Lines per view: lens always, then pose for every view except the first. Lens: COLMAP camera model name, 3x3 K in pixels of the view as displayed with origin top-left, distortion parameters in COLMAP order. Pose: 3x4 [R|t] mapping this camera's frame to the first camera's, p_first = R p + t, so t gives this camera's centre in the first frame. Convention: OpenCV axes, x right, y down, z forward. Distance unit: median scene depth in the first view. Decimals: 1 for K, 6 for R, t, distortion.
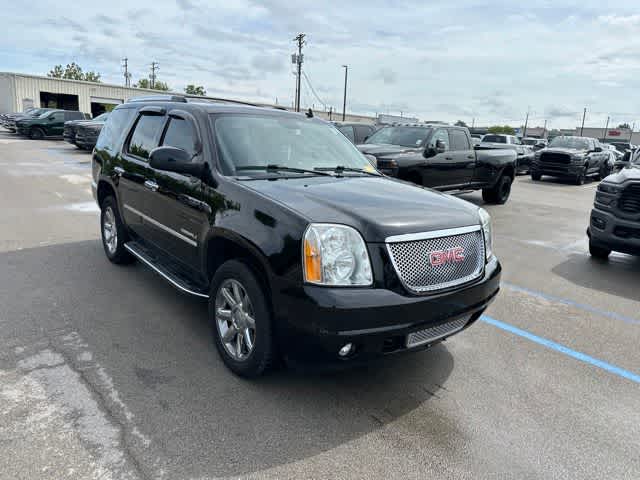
lens RADIAL K [[453.1, 0, 317.9], [0, 453.1, 236.0], [0, 0, 1]] dist [0.034667, -0.040262]
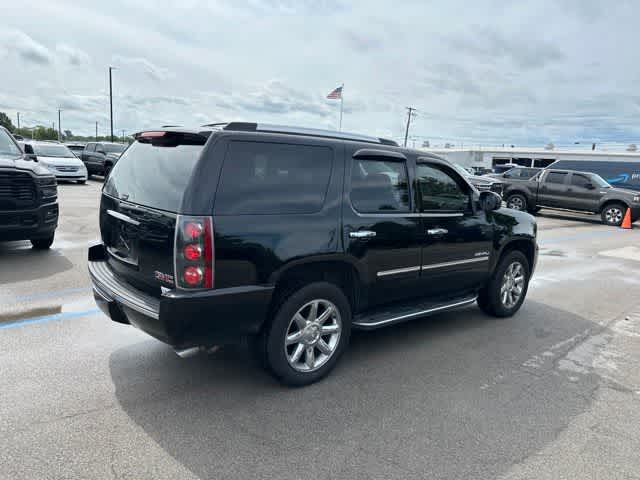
lens RADIAL K [[453.1, 0, 322.0], [0, 453.1, 243.4], [0, 0, 1]] dist [0.034667, -0.040262]
pose [[-0.028590, -0.247771, 0.968397, -1.490327], [0.148061, 0.957056, 0.249241, -0.417833], [-0.988565, 0.150507, 0.009323, 1.393003]]
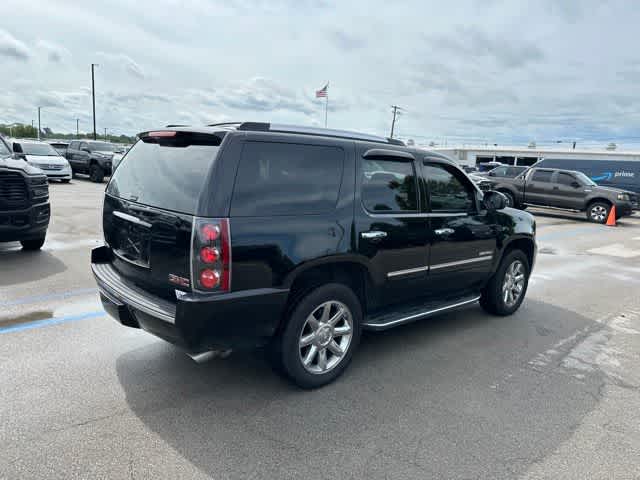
lens RADIAL K [[453.1, 0, 321.7], [0, 453.1, 242.5], [0, 0, 1]] dist [0.034667, -0.040262]
pose [[-0.062115, -0.249429, 0.966399, -1.479513], [0.144998, 0.955741, 0.255998, -0.429477], [-0.987480, 0.156027, -0.023199, 1.447140]]
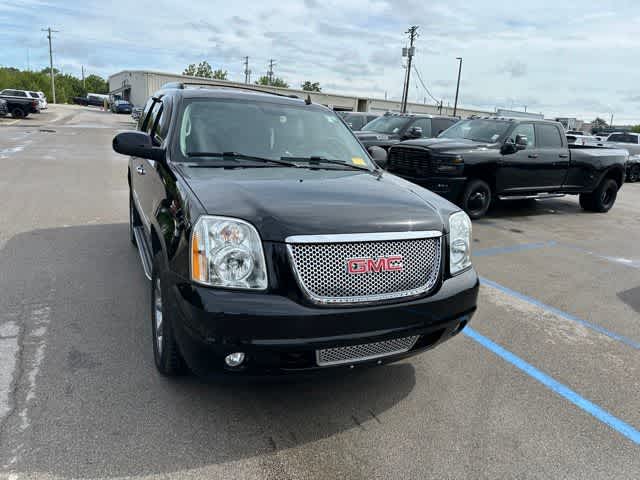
lens RADIAL K [[453.1, 0, 316.9], [0, 453.1, 236.5], [0, 0, 1]] dist [0.034667, -0.040262]
pose [[0.970158, 0.069785, -0.232216, 0.286176], [-0.067428, 0.997560, 0.018081, -0.011802], [0.232911, -0.001884, 0.972496, 0.122343]]
